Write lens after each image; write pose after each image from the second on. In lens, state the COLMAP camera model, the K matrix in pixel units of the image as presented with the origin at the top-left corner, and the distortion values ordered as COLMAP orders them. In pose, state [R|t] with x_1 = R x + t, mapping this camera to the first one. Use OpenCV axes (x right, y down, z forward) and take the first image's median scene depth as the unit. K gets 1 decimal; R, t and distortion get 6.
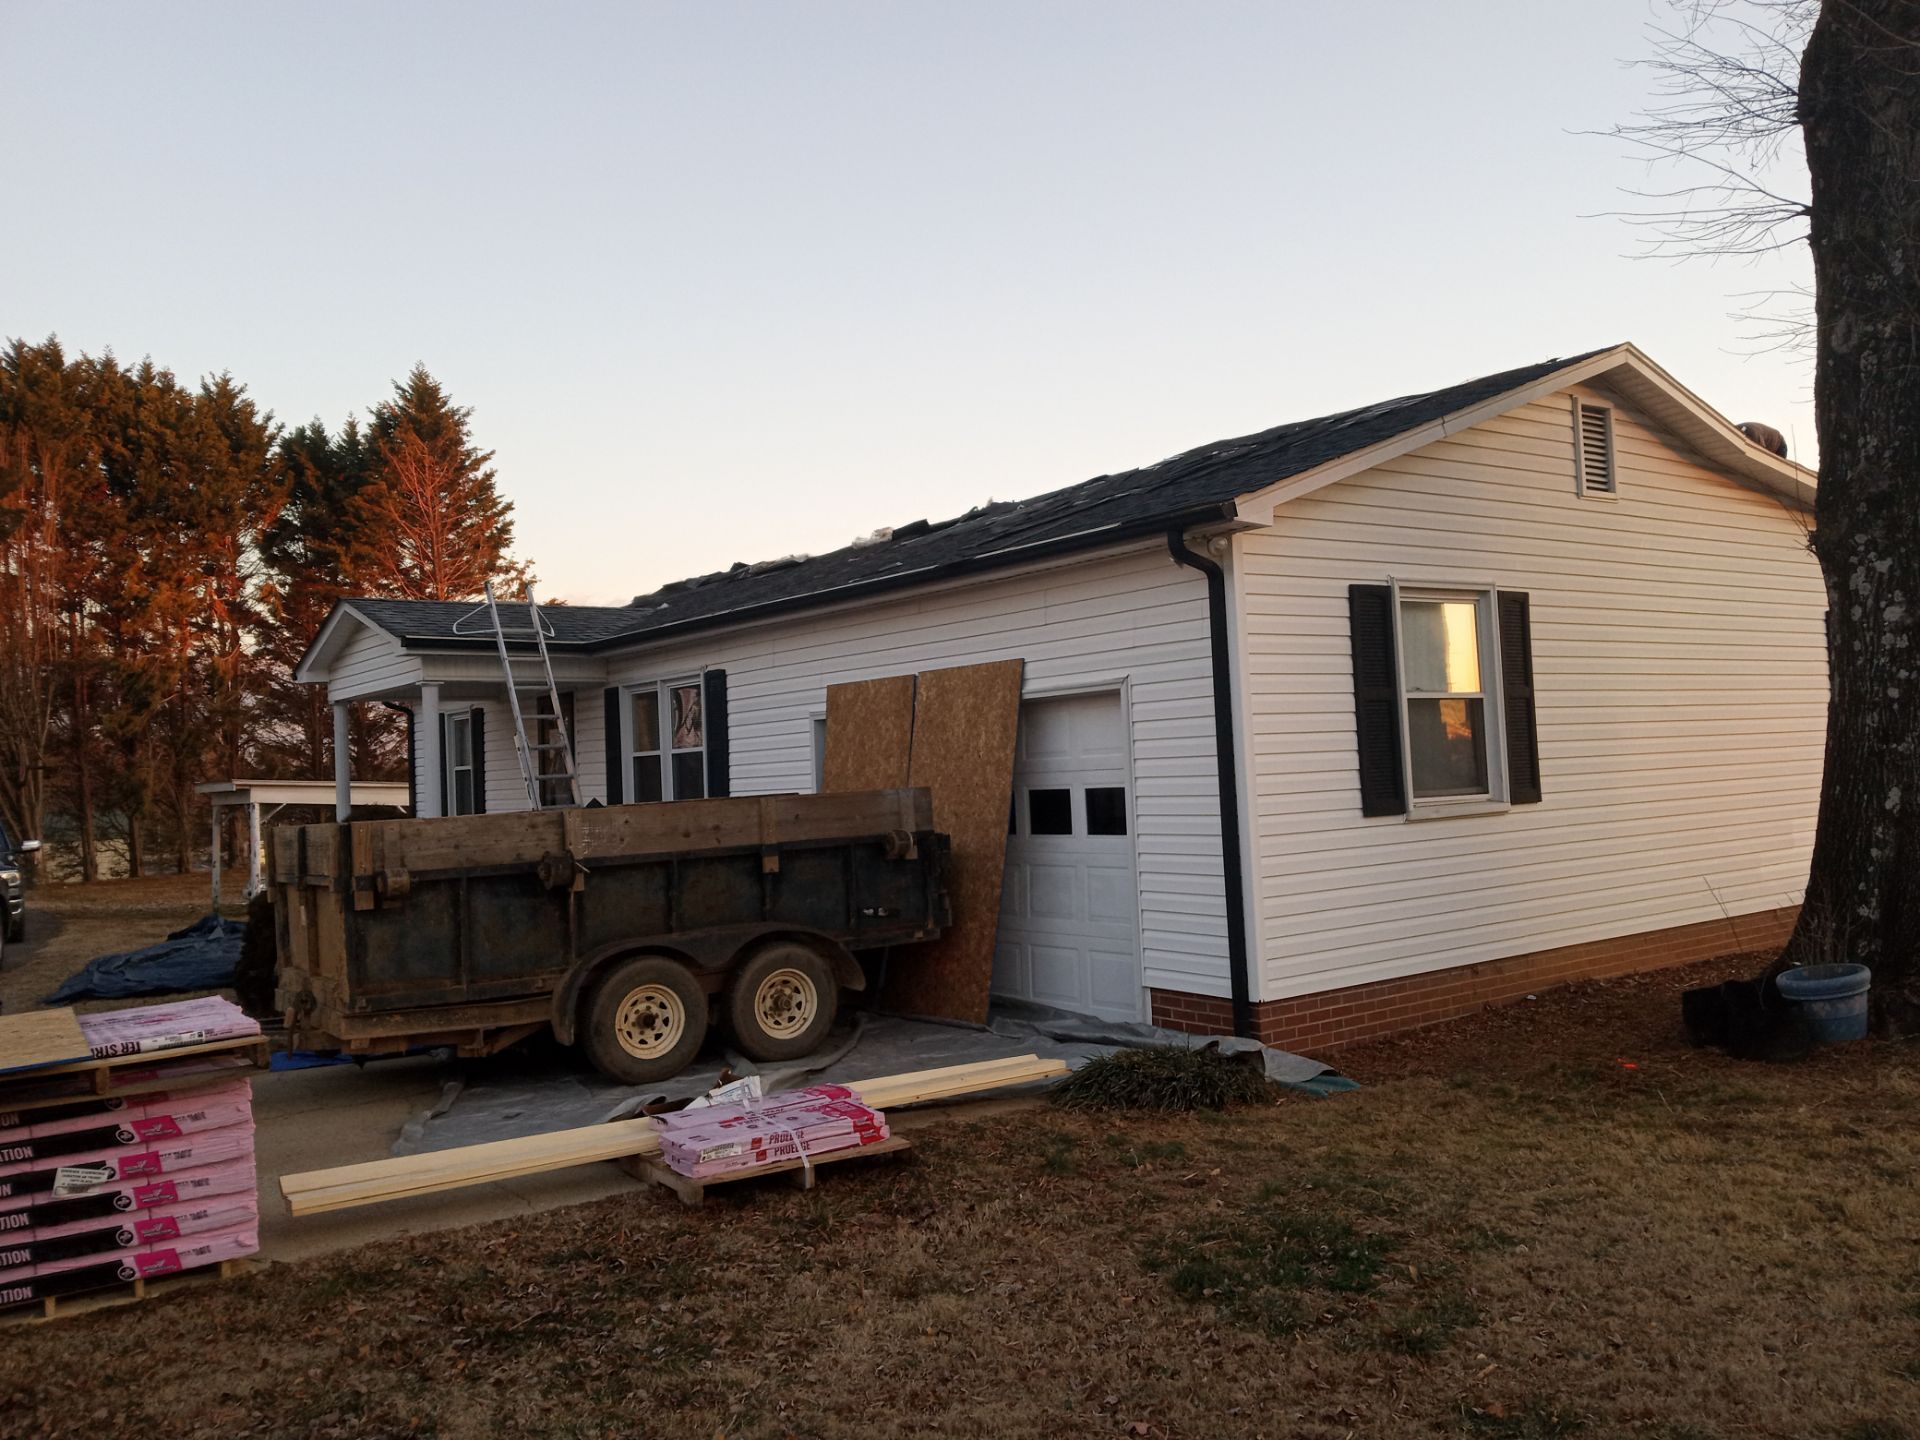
lens RADIAL K [[1546.4, 0, 955.8], [0, 1546.4, 693.1], [0, 0, 1]] dist [0.089817, -0.199597]
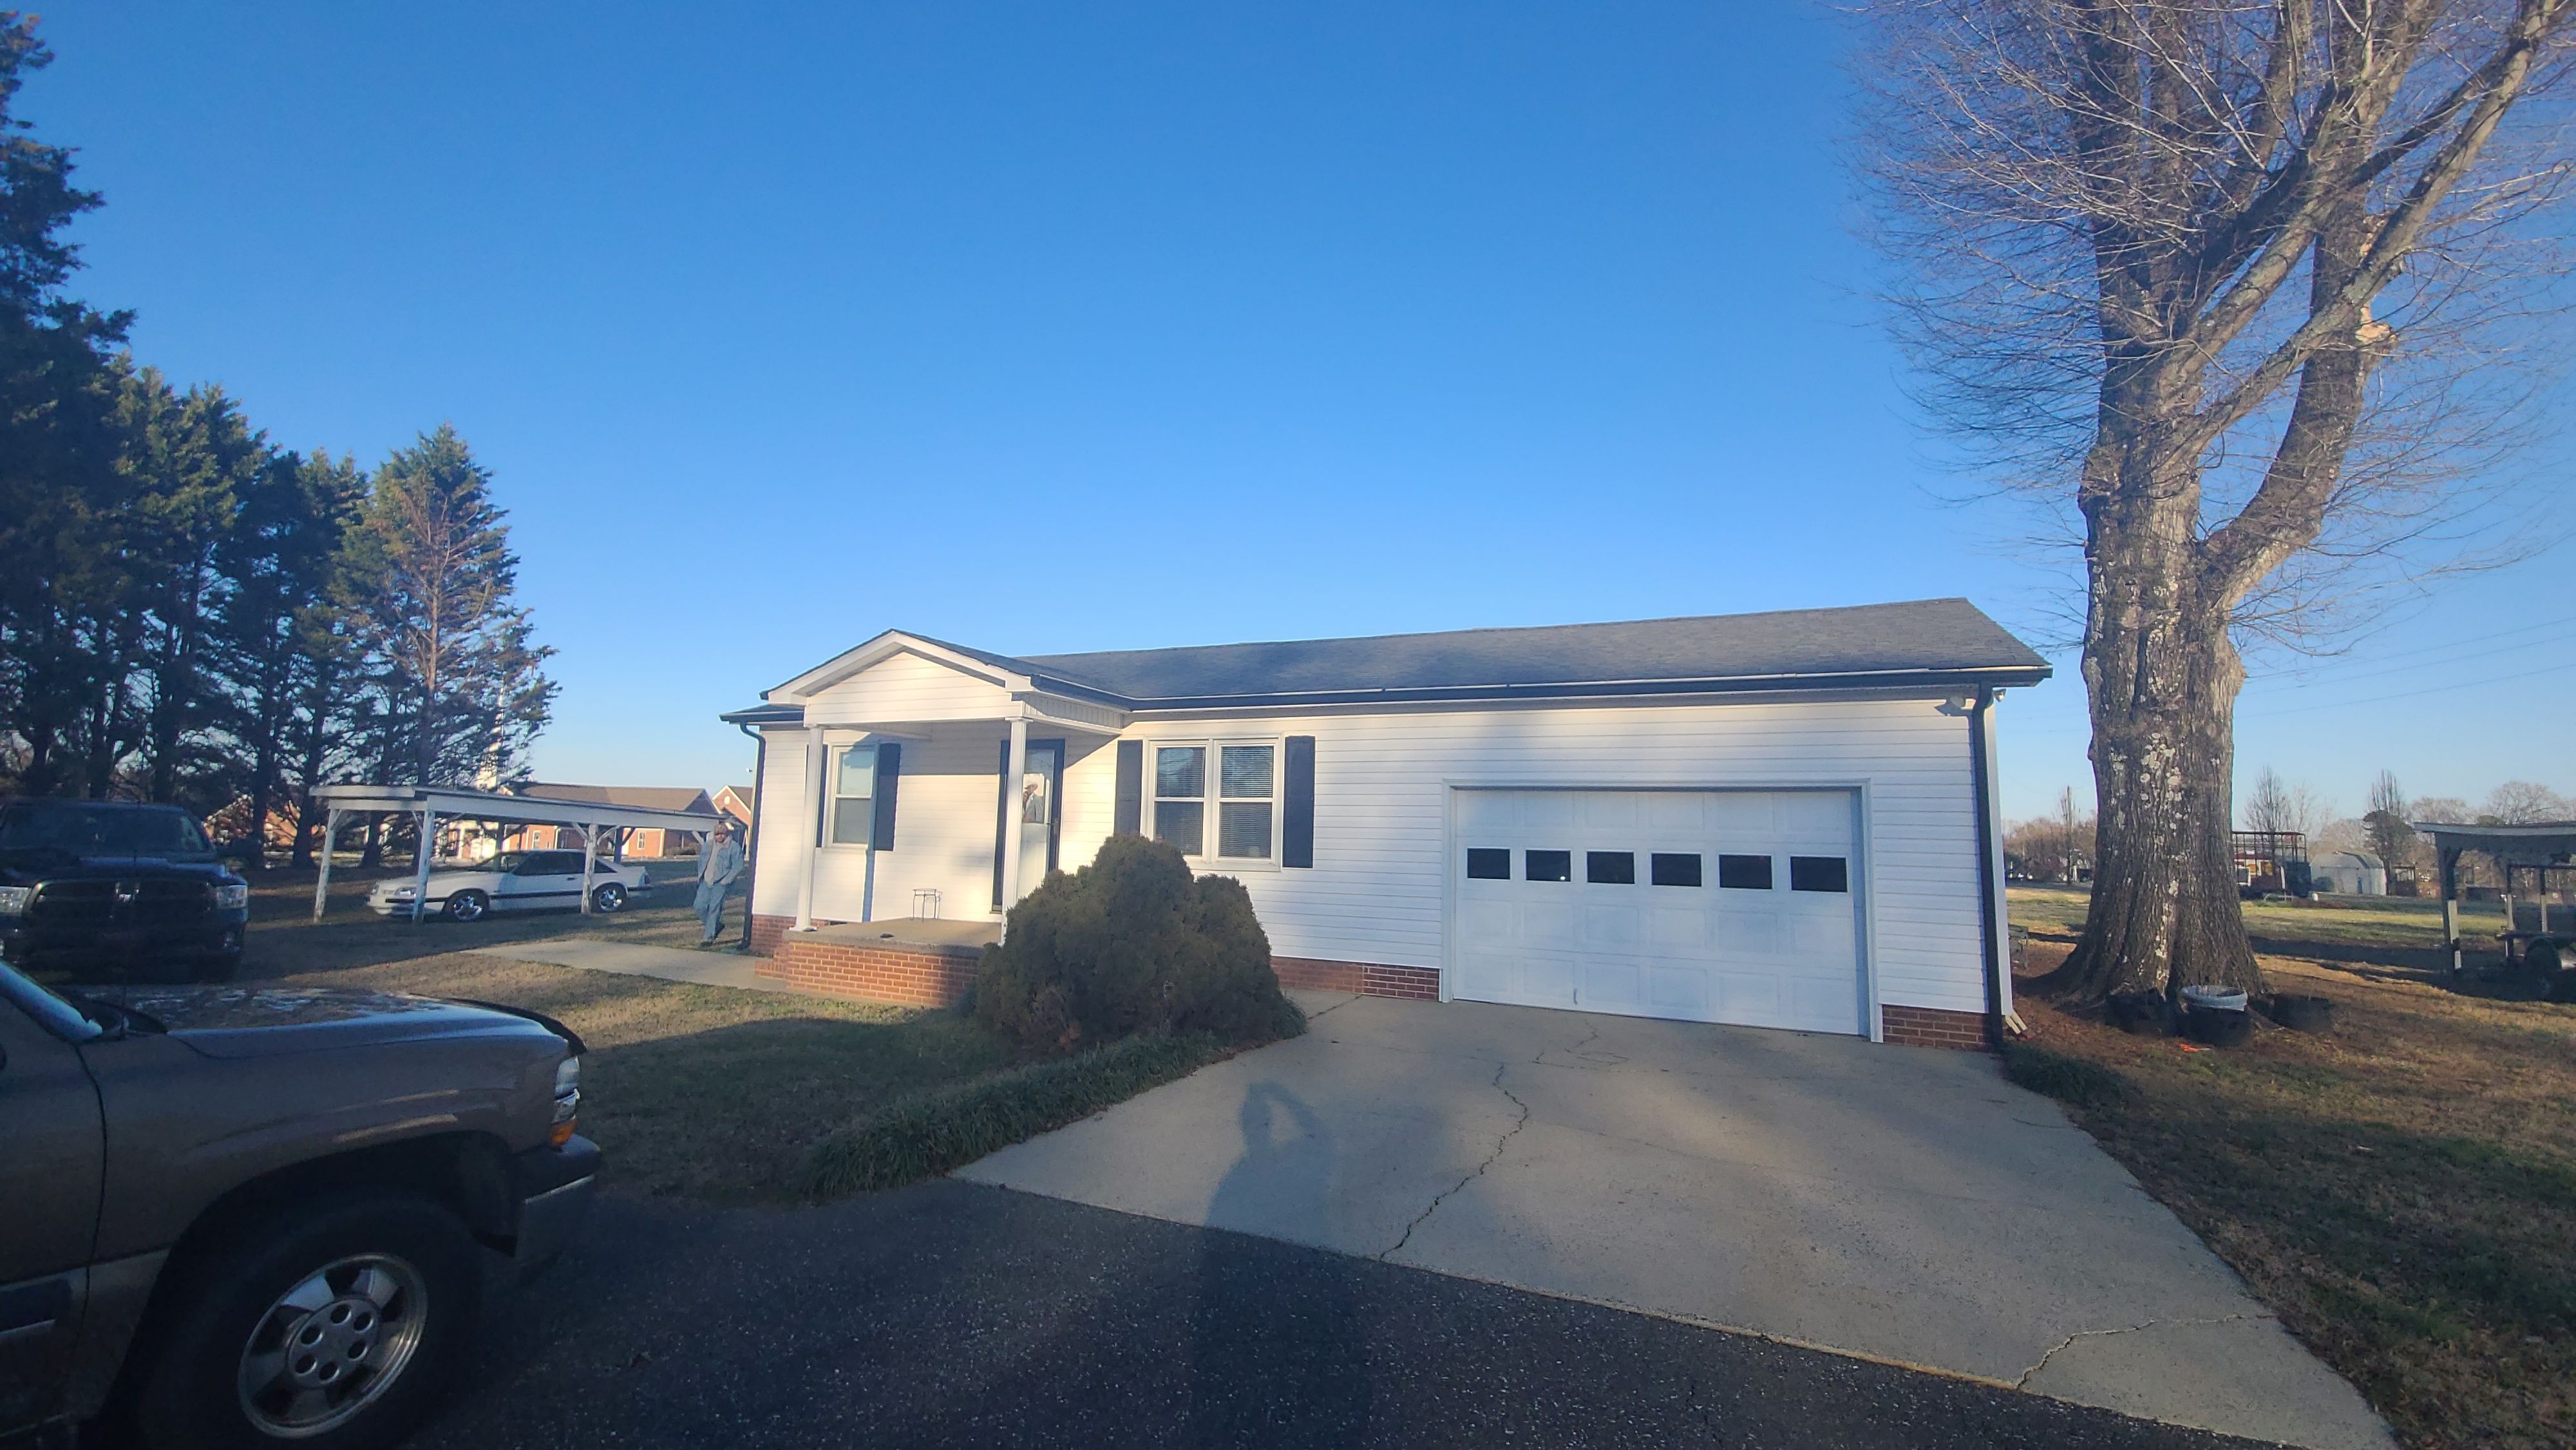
lens RADIAL K [[1045.6, 0, 1290.1], [0, 1045.6, 714.1], [0, 0, 1]] dist [0.011361, -0.010992]
pose [[0.880374, 0.114246, 0.460315, -0.492665], [-0.084159, 0.992782, -0.085442, 0.035220], [-0.466754, 0.036481, 0.883635, 0.253080]]
